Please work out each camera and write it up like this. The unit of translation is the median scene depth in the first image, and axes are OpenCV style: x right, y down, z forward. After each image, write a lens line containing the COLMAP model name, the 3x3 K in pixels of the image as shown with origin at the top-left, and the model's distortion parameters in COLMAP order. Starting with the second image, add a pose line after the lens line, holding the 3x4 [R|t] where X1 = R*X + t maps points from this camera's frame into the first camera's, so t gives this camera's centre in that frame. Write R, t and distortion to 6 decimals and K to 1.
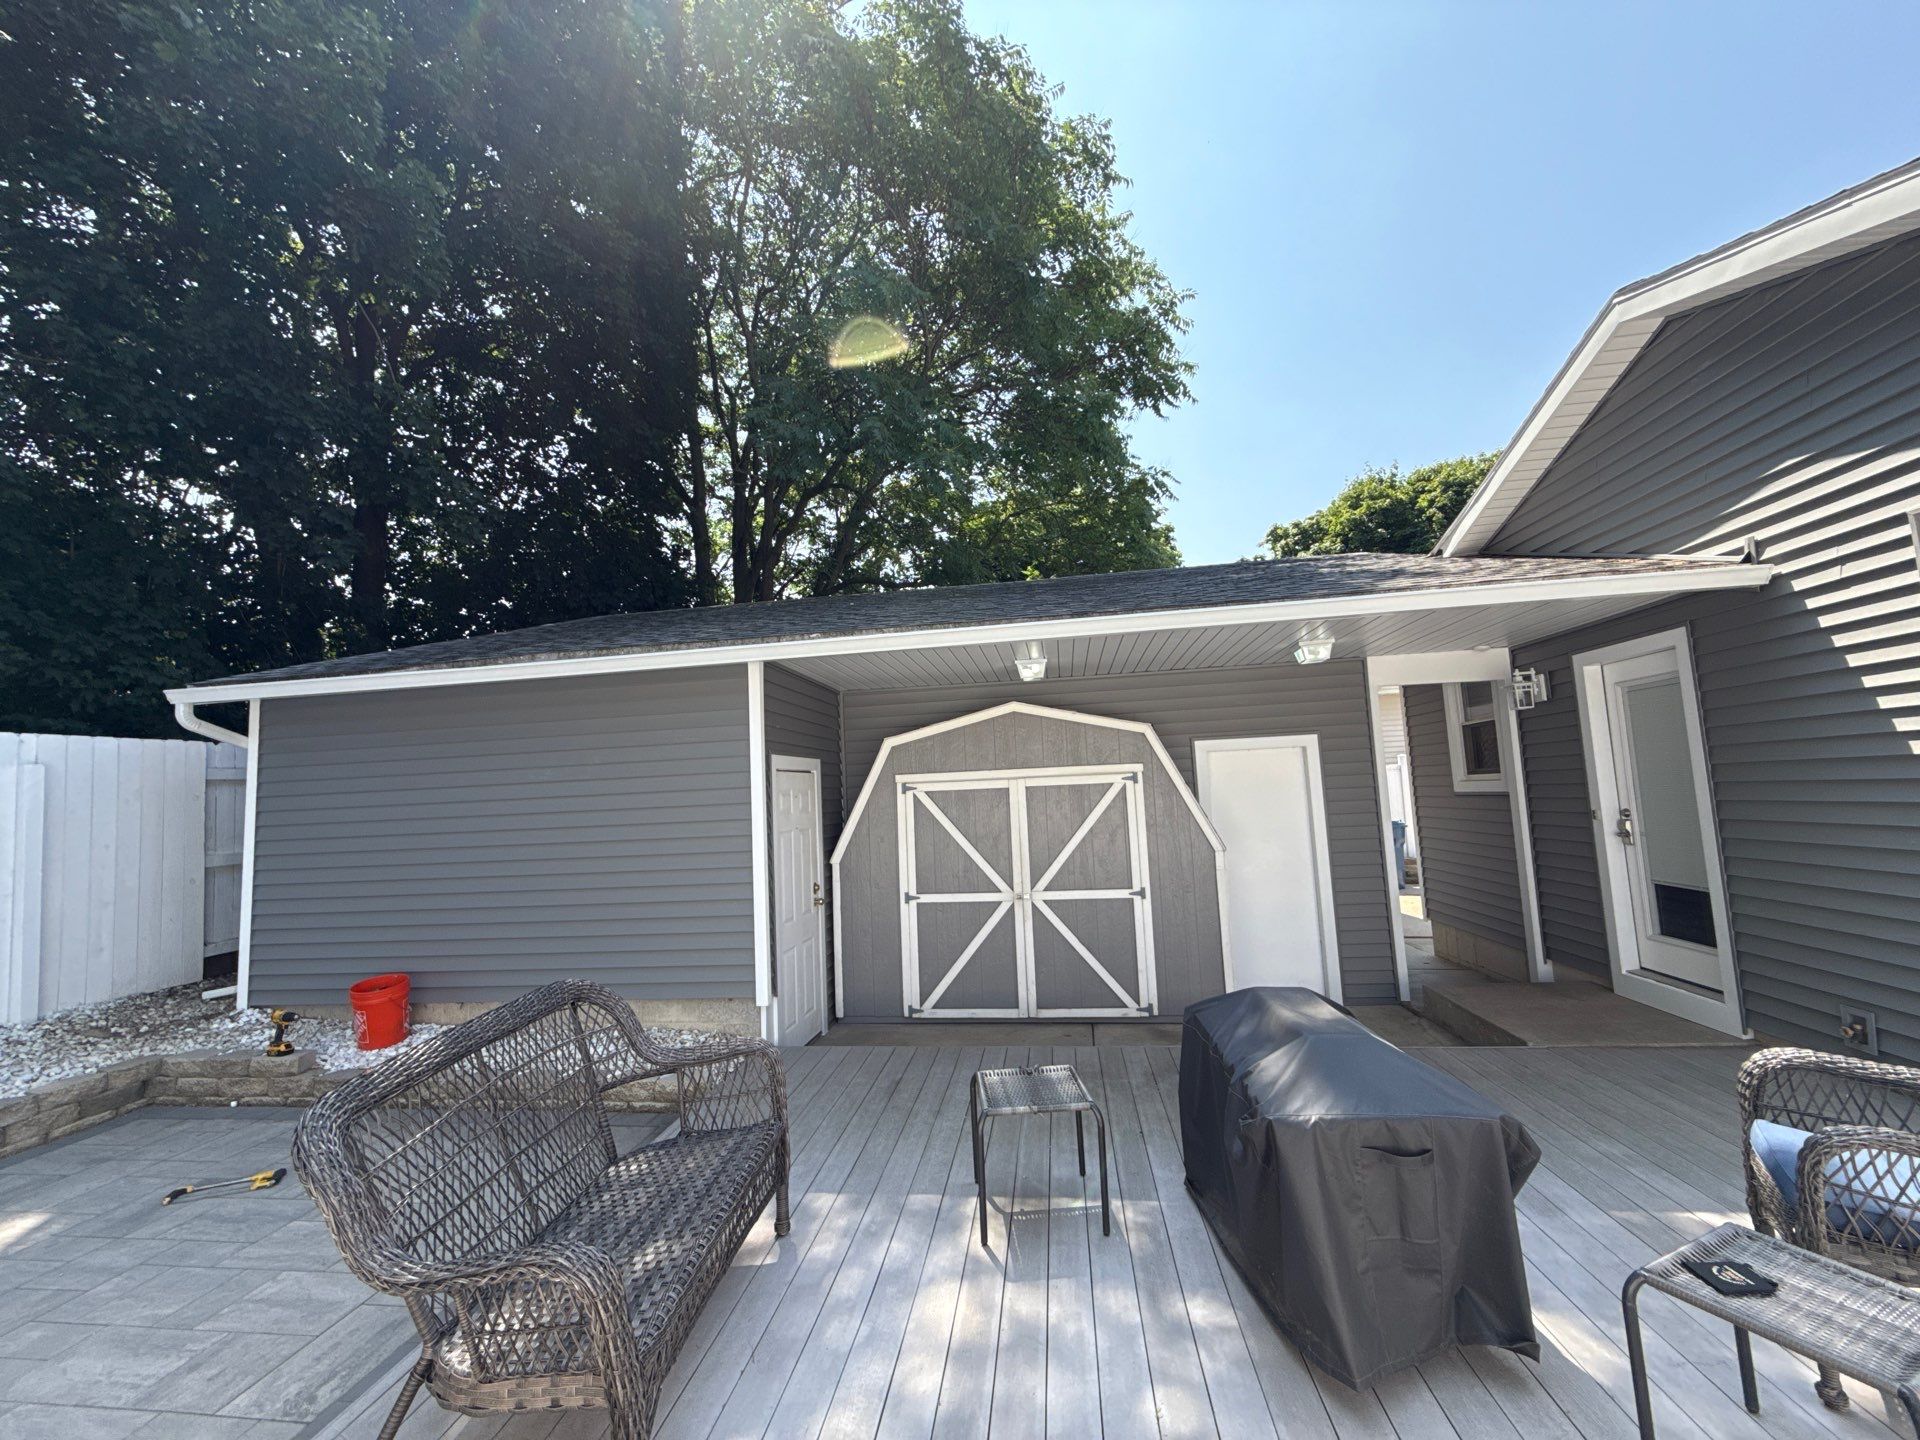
lens RADIAL K [[765.0, 0, 960.0], [0, 765.0, 720.0], [0, 0, 1]] dist [0.000961, 0.000118]
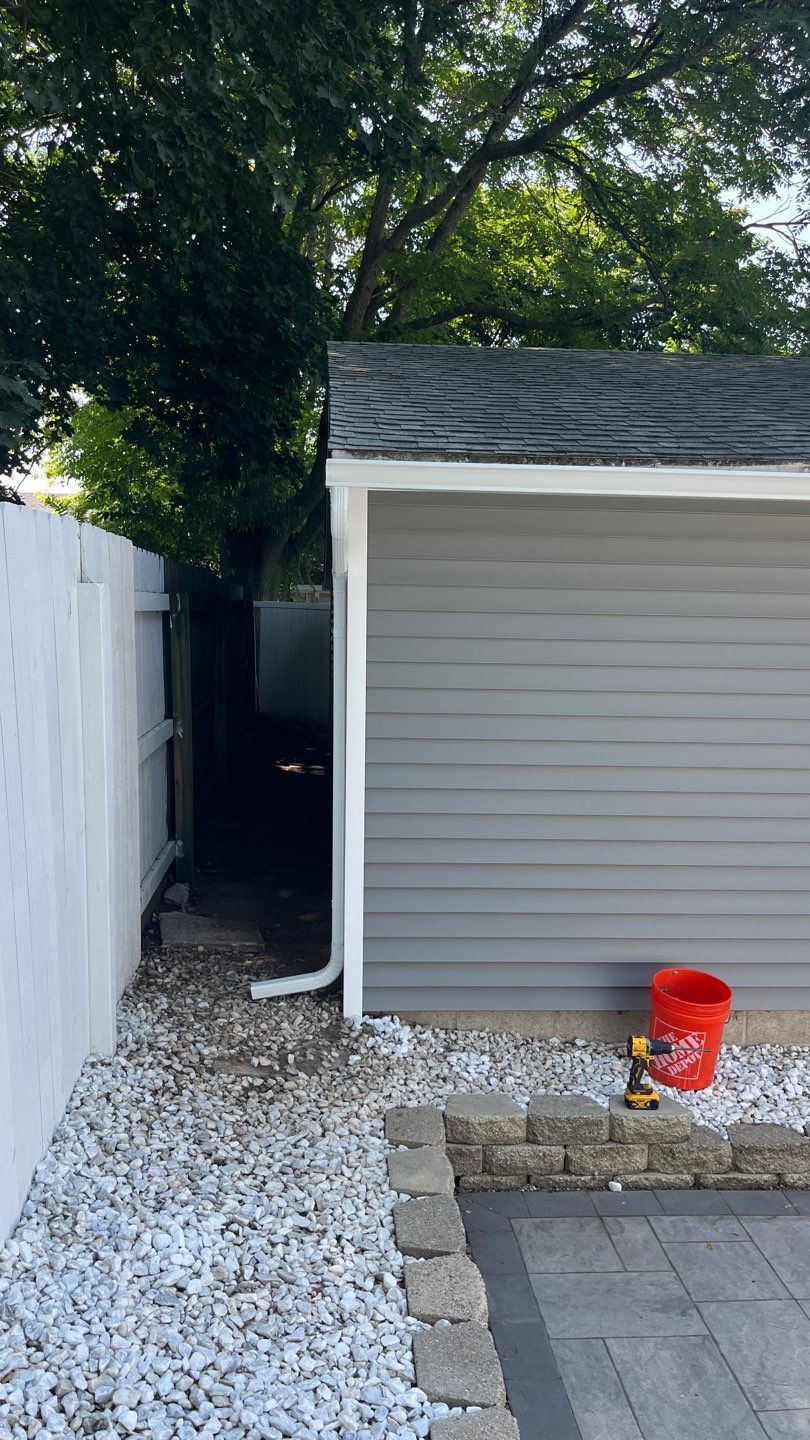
lens RADIAL K [[1099.6, 0, 398.1], [0, 1099.6, 752.2], [0, 0, 1]] dist [0.013978, 0.004780]
pose [[0.974671, 0.046411, 0.218774, -0.996712], [-0.090737, 0.976164, 0.197159, 0.009315], [-0.204409, -0.212016, 0.955650, 0.210222]]
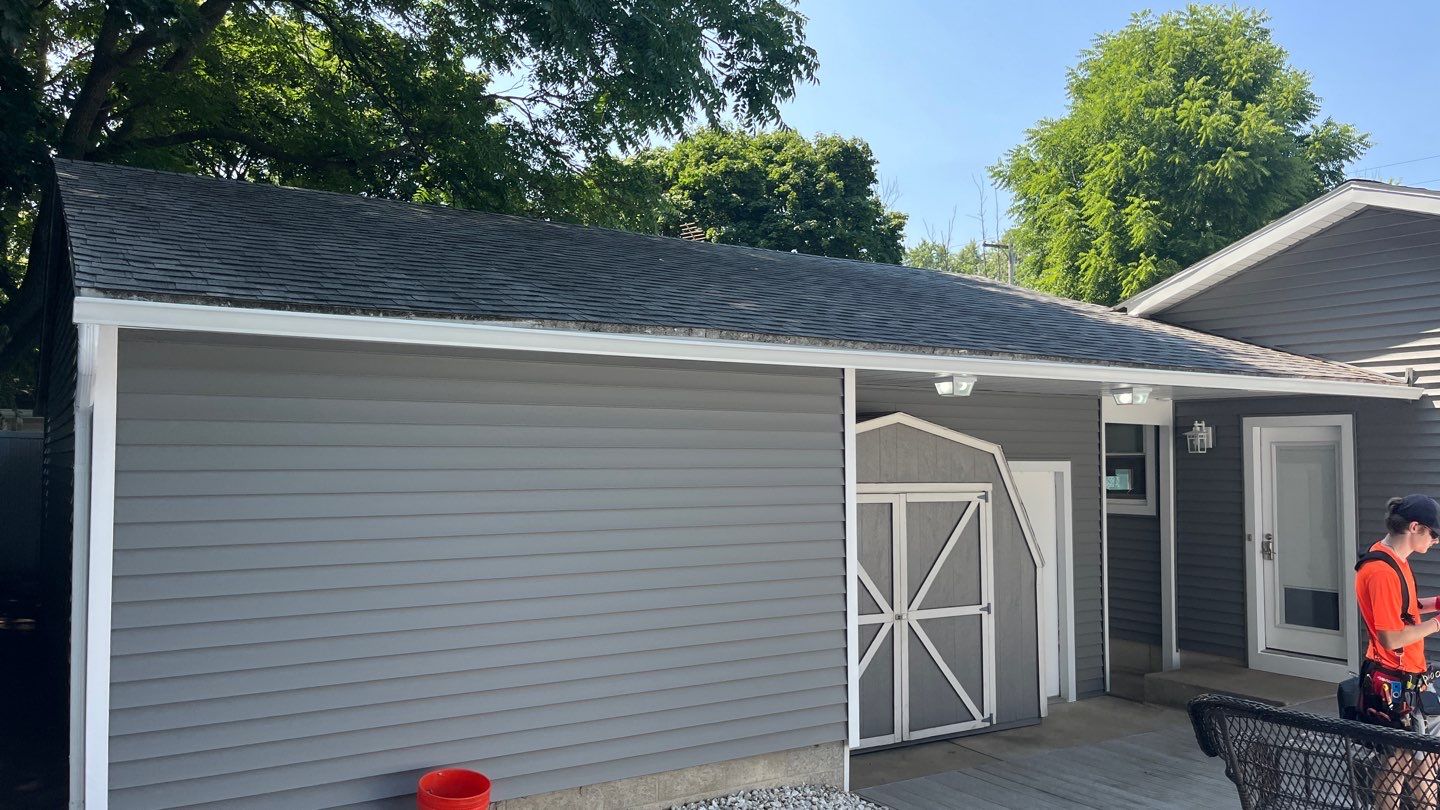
lens RADIAL K [[1099.6, 0, 720.0], [0, 1099.6, 405.0], [0, 0, 1]] dist [0.013978, 0.004780]
pose [[0.758120, 0.082549, 0.646869, -1.036626], [-0.104834, 0.994482, -0.004046, -0.003060], [-0.643634, -0.064746, 0.762590, 0.119225]]
